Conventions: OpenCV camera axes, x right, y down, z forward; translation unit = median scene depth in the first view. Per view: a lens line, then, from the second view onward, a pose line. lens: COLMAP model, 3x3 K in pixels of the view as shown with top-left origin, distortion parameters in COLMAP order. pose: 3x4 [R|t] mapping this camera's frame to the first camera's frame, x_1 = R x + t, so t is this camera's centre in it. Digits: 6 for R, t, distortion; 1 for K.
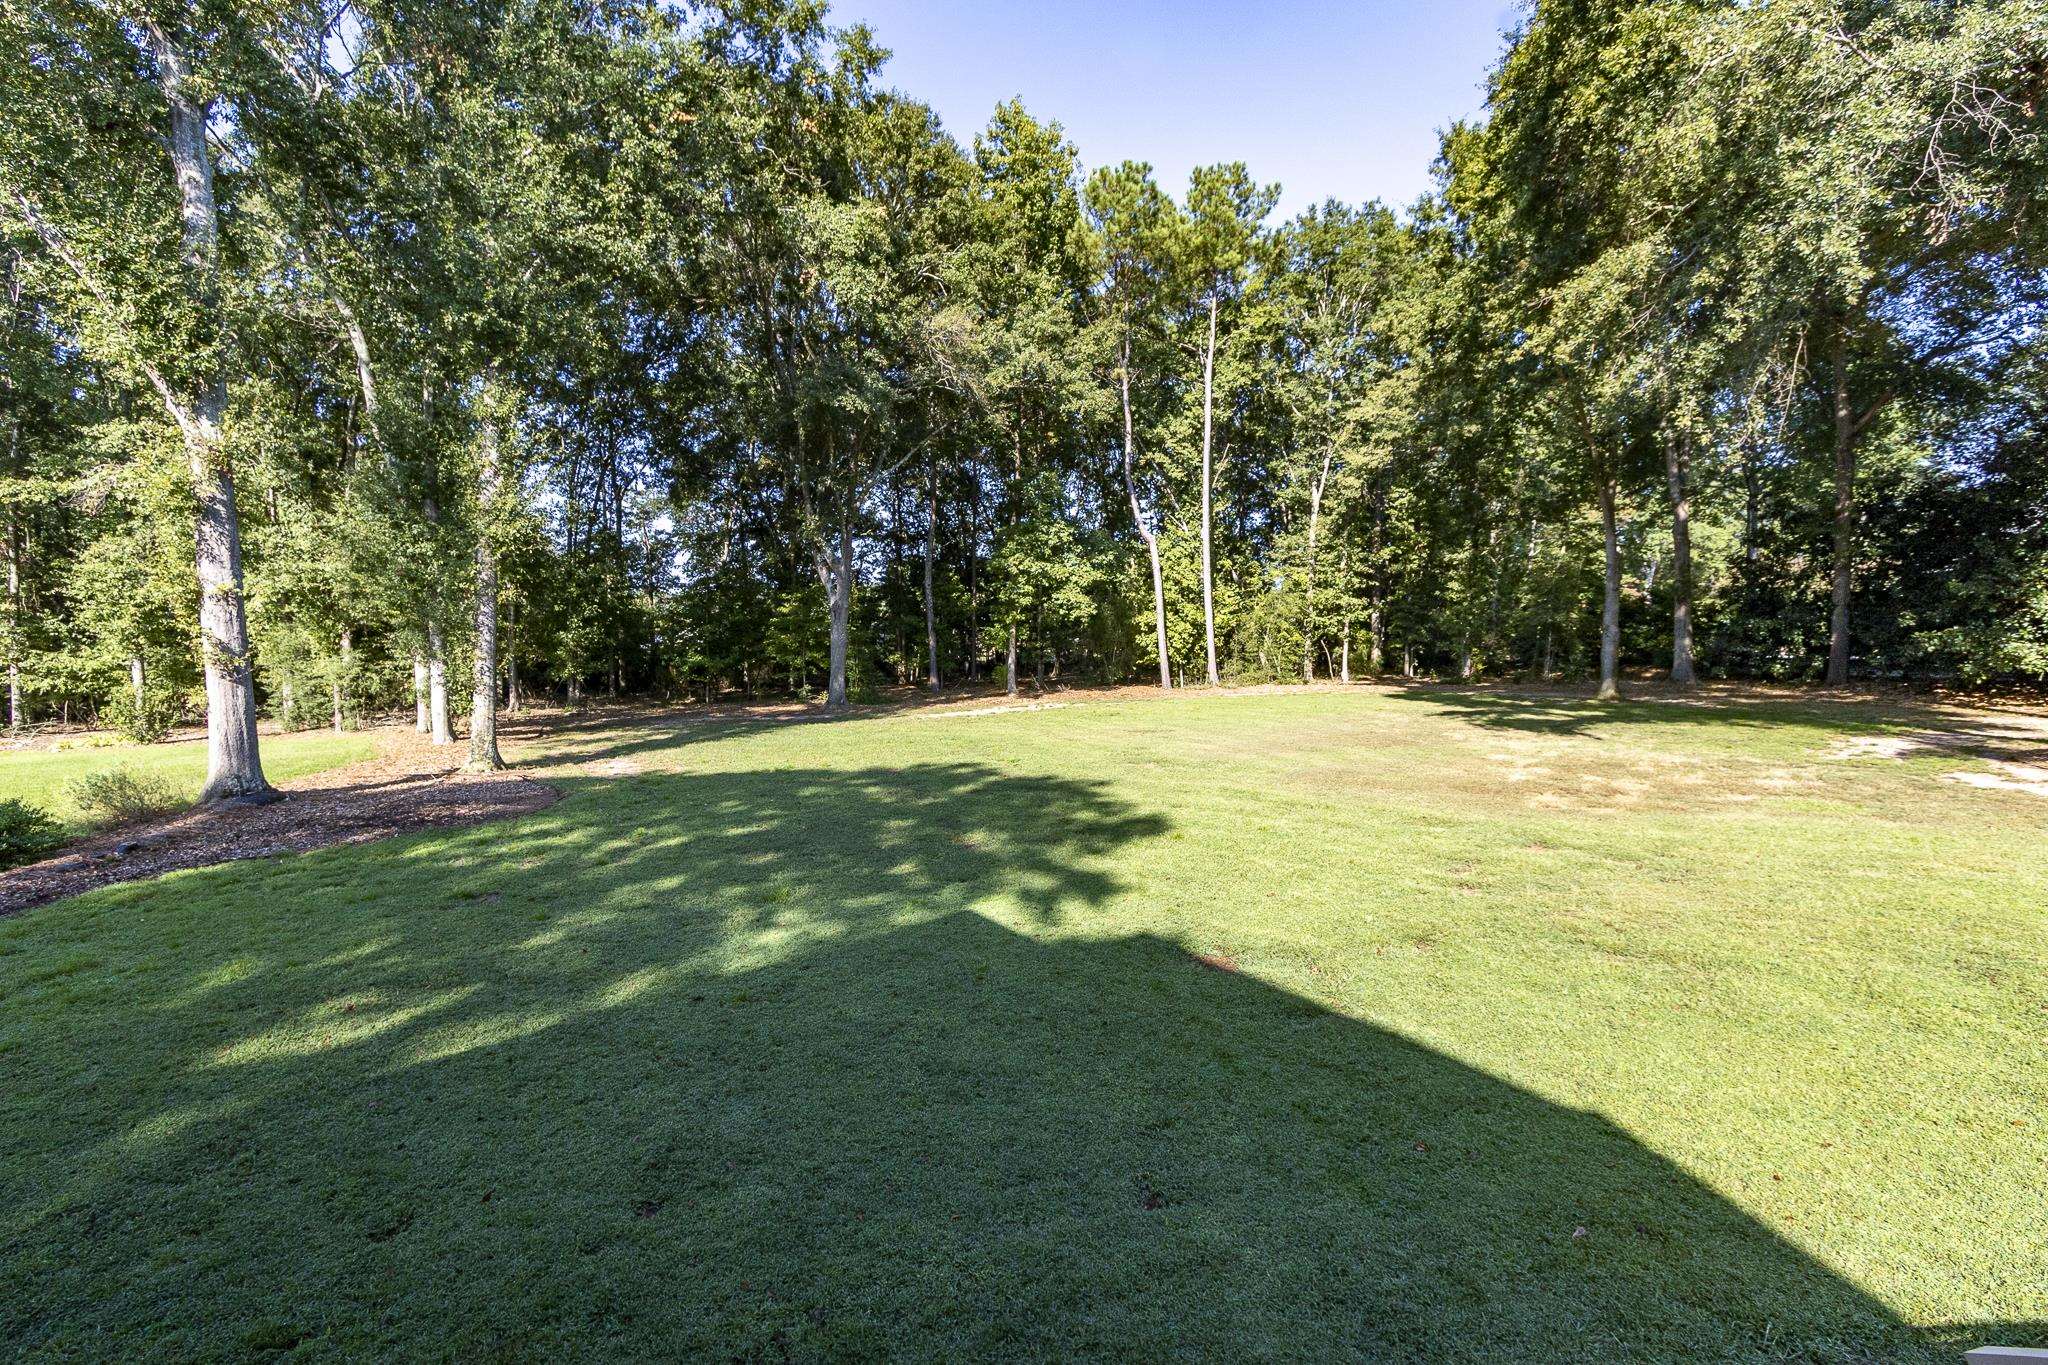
lens RADIAL K [[939.0, 0, 1023.9], [0, 939.0, 705.3], [0, 0, 1]] dist [-0.000174, 0.000027]
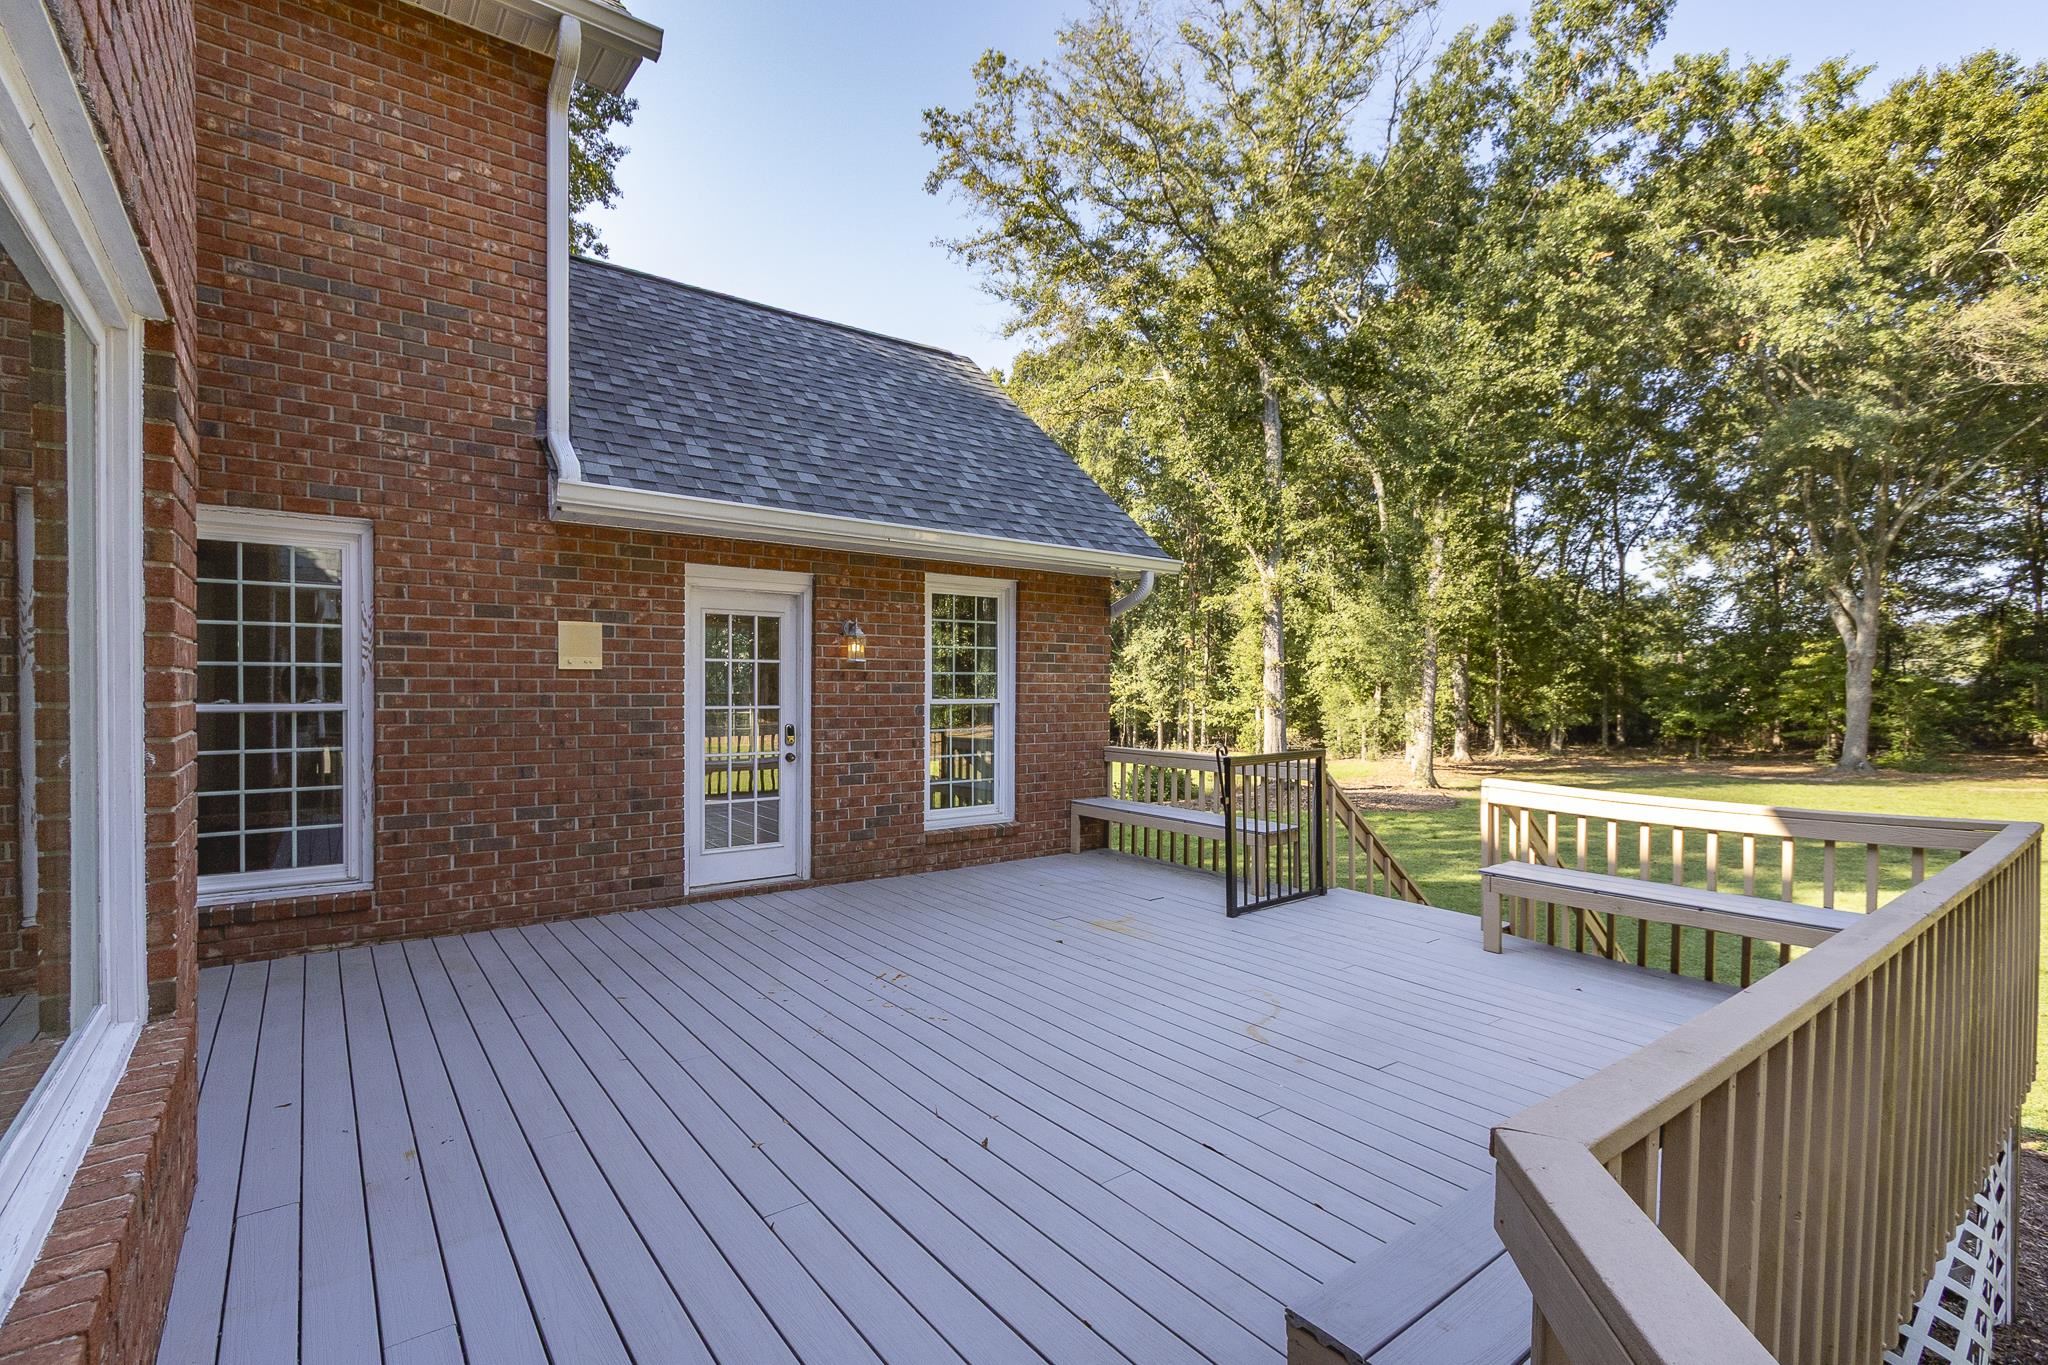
lens RADIAL K [[939.3, 0, 1024.0], [0, 939.3, 682.5], [0, 0, 1]] dist [-0.000615, -0.000386]
pose [[0.521028, -0.008628, -0.853496, 0.218871], [-0.061458, 0.996974, -0.047597, 0.012525], [0.851324, 0.077253, 0.518921, -0.162915]]
